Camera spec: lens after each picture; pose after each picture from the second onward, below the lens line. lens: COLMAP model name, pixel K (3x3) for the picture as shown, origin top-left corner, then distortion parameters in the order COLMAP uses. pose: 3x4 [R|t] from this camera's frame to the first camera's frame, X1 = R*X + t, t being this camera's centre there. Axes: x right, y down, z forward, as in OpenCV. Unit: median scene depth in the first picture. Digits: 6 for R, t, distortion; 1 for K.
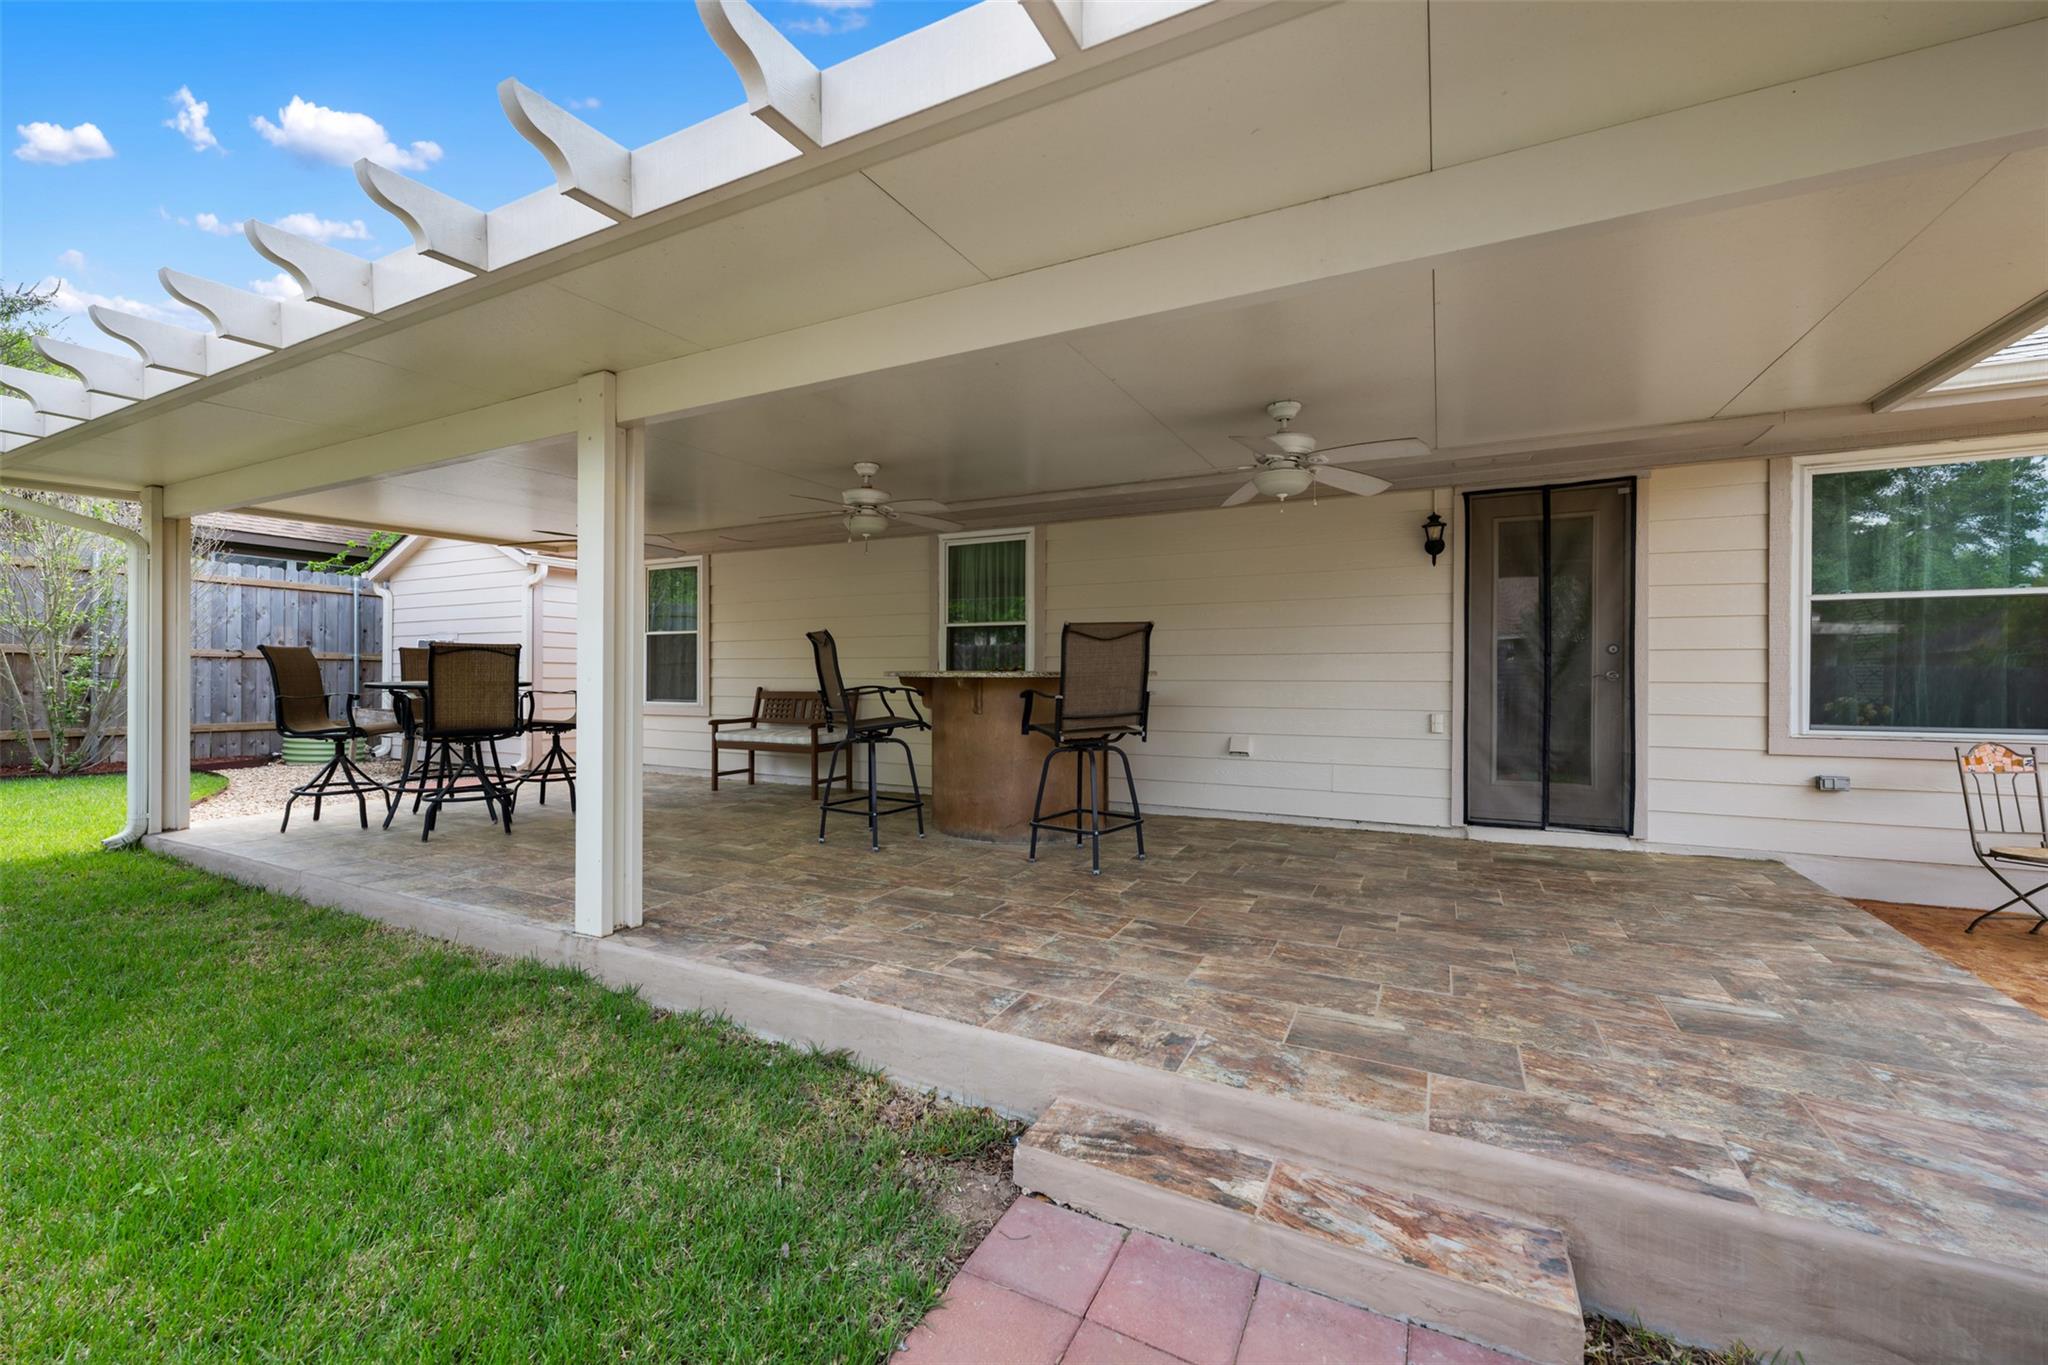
lens RADIAL K [[811.8, 0, 1024.0], [0, 811.8, 674.3], [0, 0, 1]] dist [-0.003104, 0.000670]
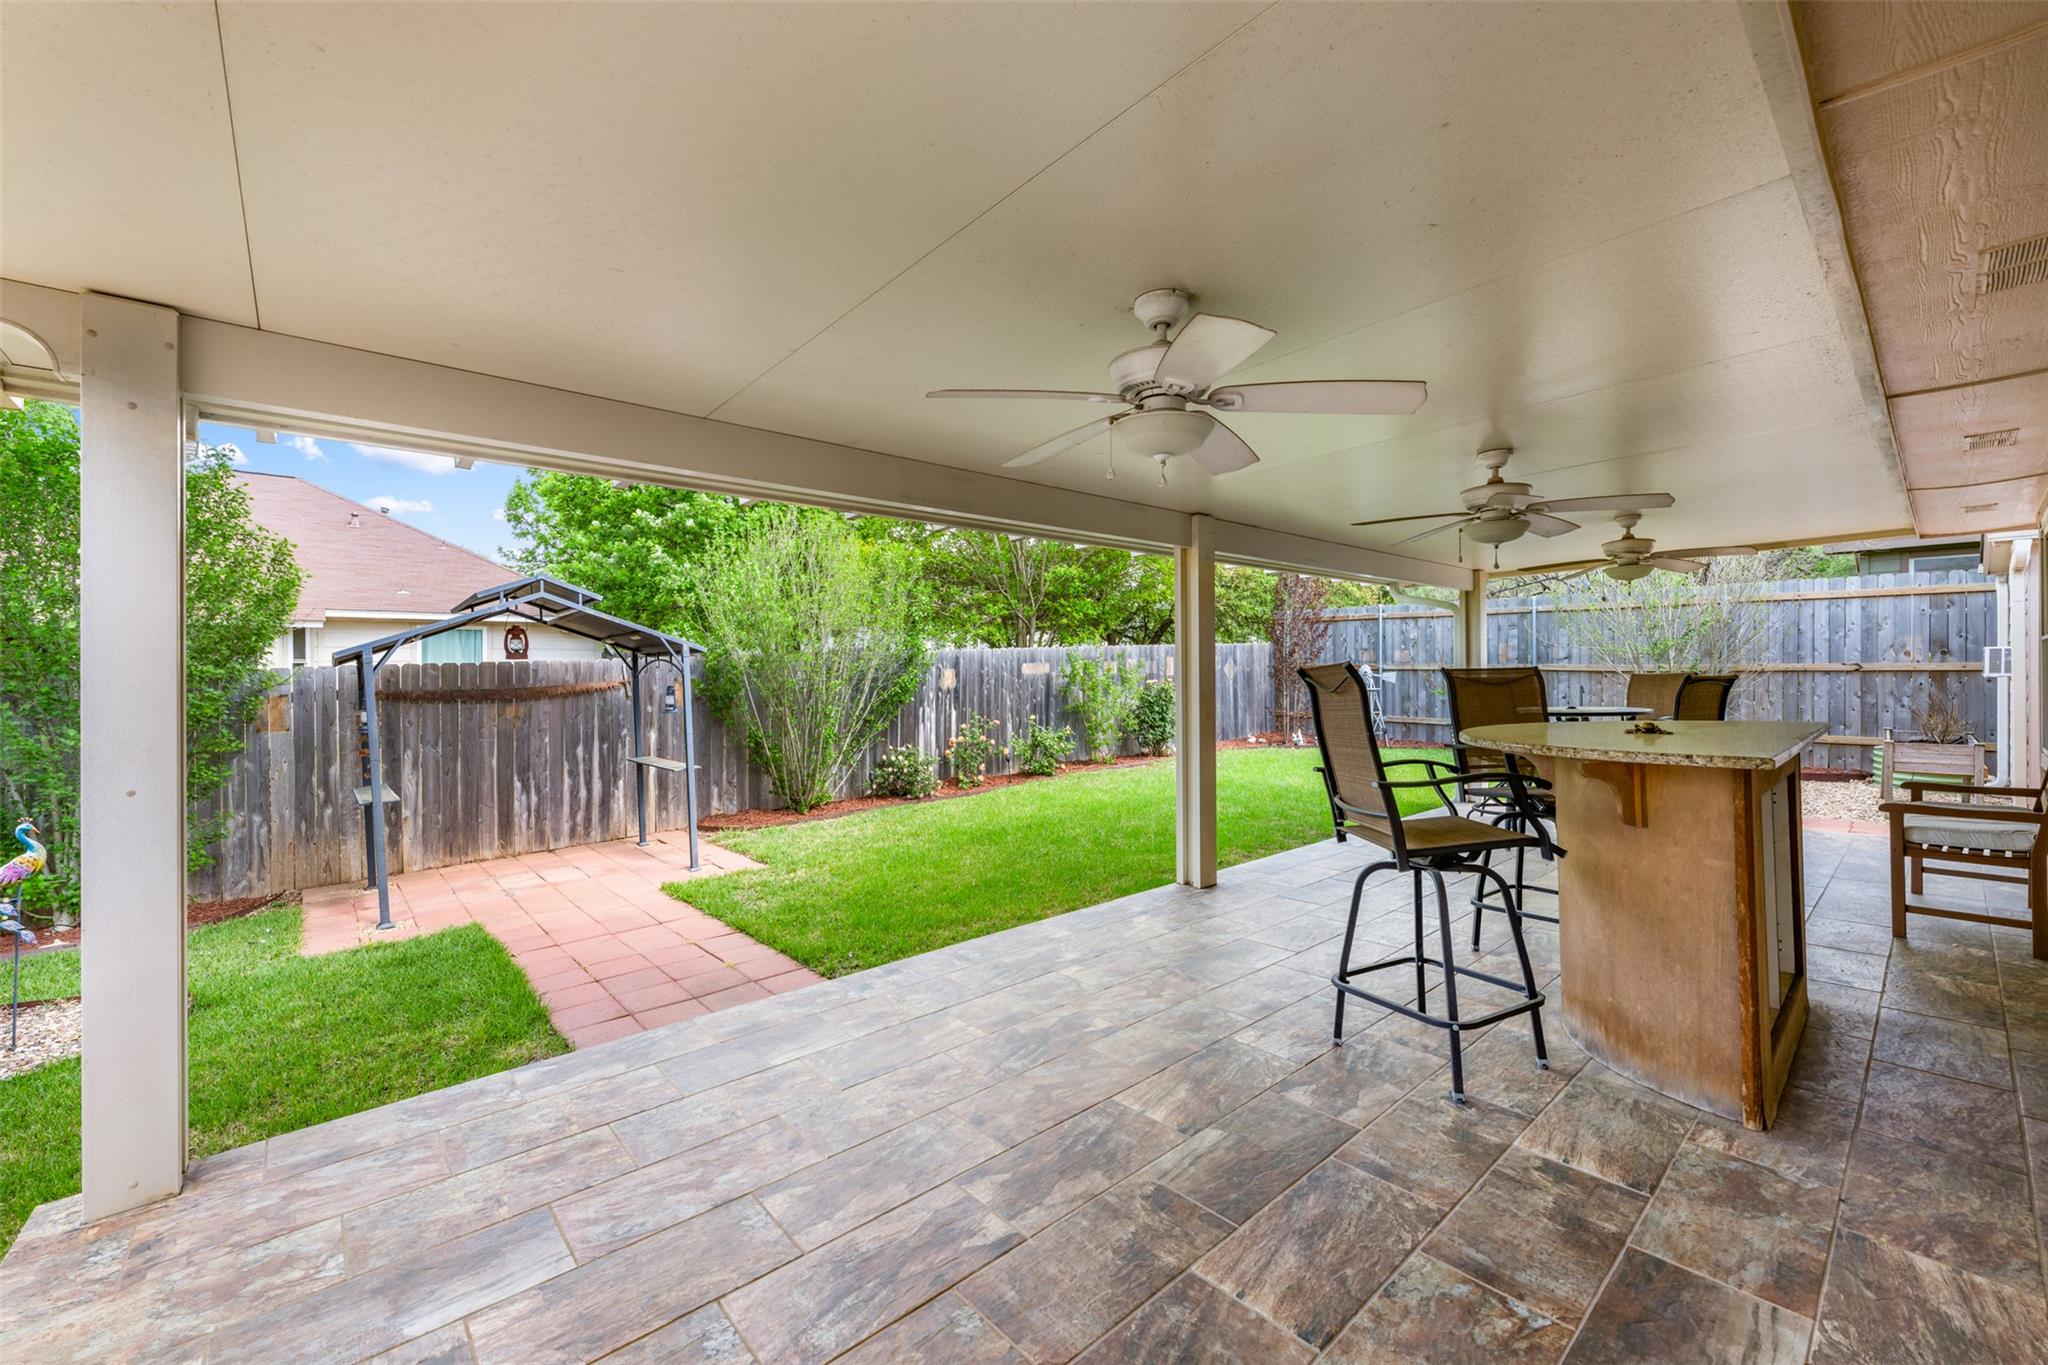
lens RADIAL K [[811.8, 0, 1021.7], [0, 811.8, 671.7], [0, 0, 1]] dist [-0.003104, 0.000670]
pose [[-0.368413, -0.004958, -0.929649, 0.570823], [0.012499, 0.999869, -0.010286, -0.038441], [0.929578, -0.015409, -0.368303, 0.716693]]
